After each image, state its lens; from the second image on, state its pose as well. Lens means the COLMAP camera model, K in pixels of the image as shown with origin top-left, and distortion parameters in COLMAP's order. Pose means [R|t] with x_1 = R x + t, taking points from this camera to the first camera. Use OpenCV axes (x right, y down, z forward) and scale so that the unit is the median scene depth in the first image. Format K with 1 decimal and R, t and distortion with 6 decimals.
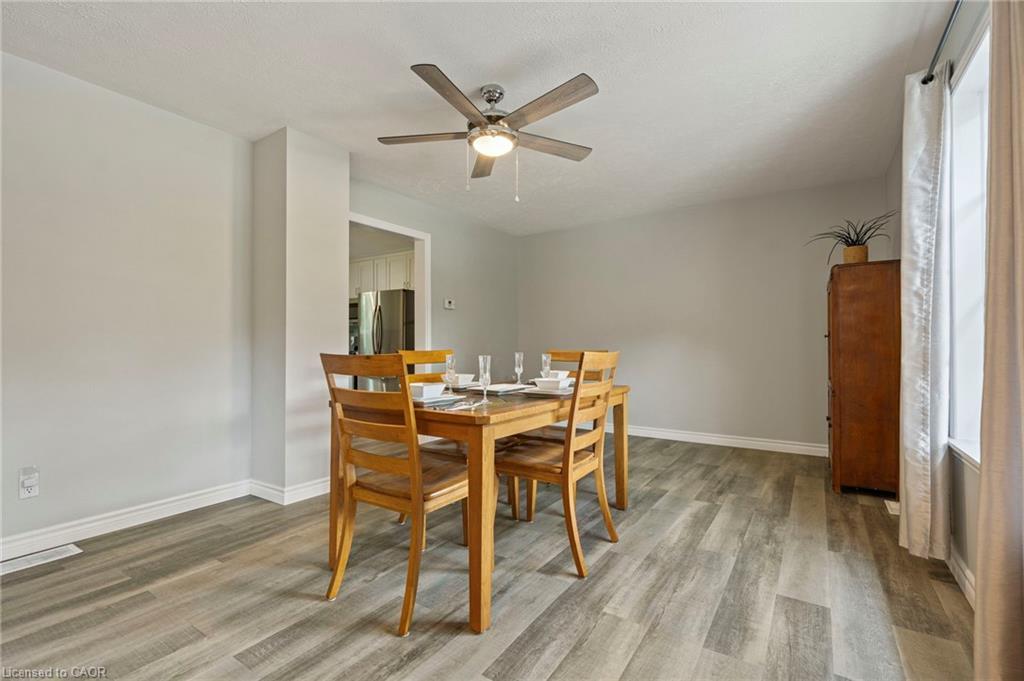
lens RADIAL K [[453.0, 0, 512.0], [0, 453.0, 340.5], [0, 0, 1]] dist [0.000287, -0.000012]
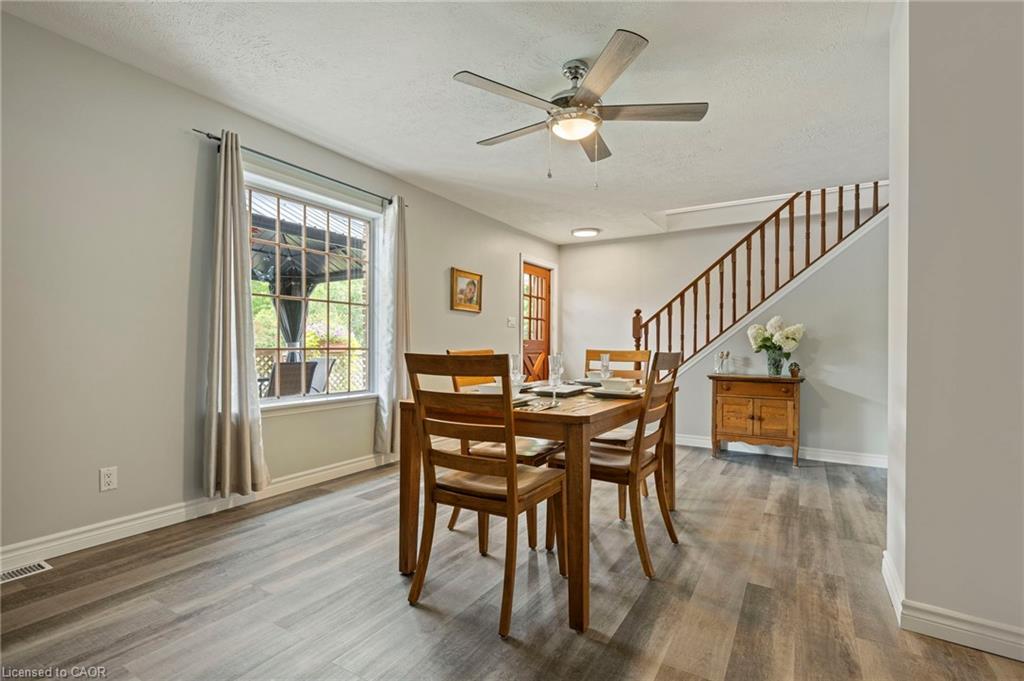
lens RADIAL K [[453.0, 0, 512.0], [0, 453.0, 340.5], [0, 0, 1]] dist [0.000287, -0.000012]
pose [[-0.998885, -0.005647, -0.046863, 0.135202], [-0.004705, 0.999785, -0.020175, 0.022729], [0.046967, -0.019932, -0.998698, 2.058553]]
